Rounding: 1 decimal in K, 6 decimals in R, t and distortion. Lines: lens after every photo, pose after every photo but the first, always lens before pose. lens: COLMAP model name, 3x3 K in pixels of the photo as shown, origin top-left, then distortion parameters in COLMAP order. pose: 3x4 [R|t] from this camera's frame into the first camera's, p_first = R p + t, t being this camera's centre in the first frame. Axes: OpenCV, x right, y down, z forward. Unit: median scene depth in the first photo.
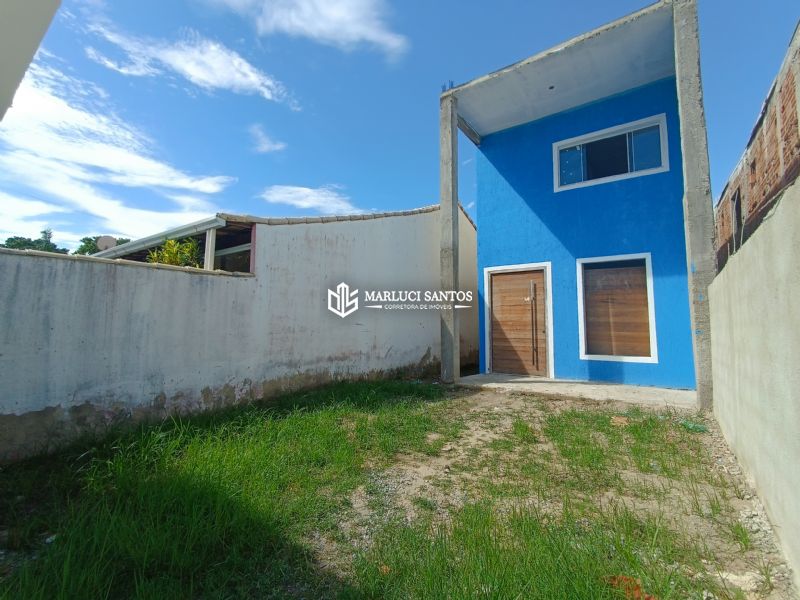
lens RADIAL K [[366.5, 0, 404.6], [0, 366.5, 299.2], [0, 0, 1]] dist [0.003339, 0.000426]
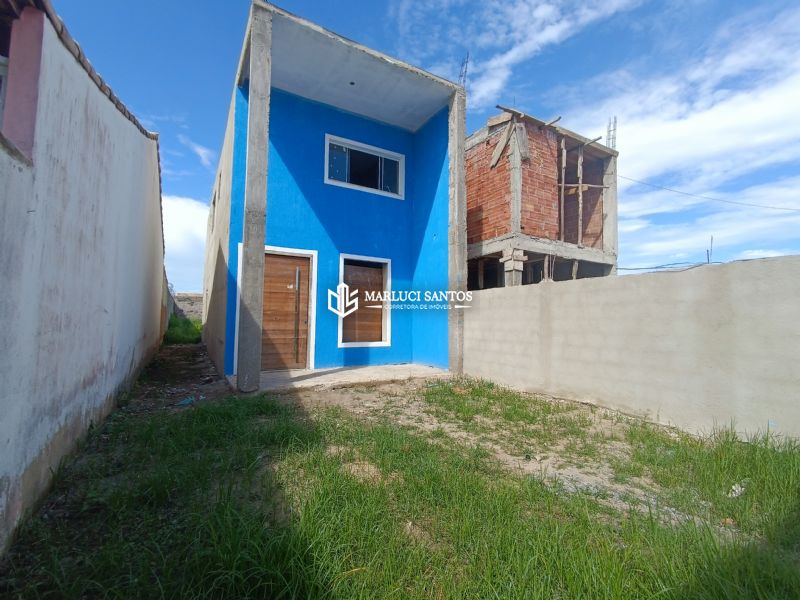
lens RADIAL K [[366.5, 0, 404.6], [0, 366.5, 297.4], [0, 0, 1]] dist [0.003339, 0.000426]
pose [[0.403333, 0.053670, 0.913478, -0.422776], [-0.076188, 0.996782, -0.024924, 0.029733], [-0.911876, -0.059544, 0.406124, 0.399839]]
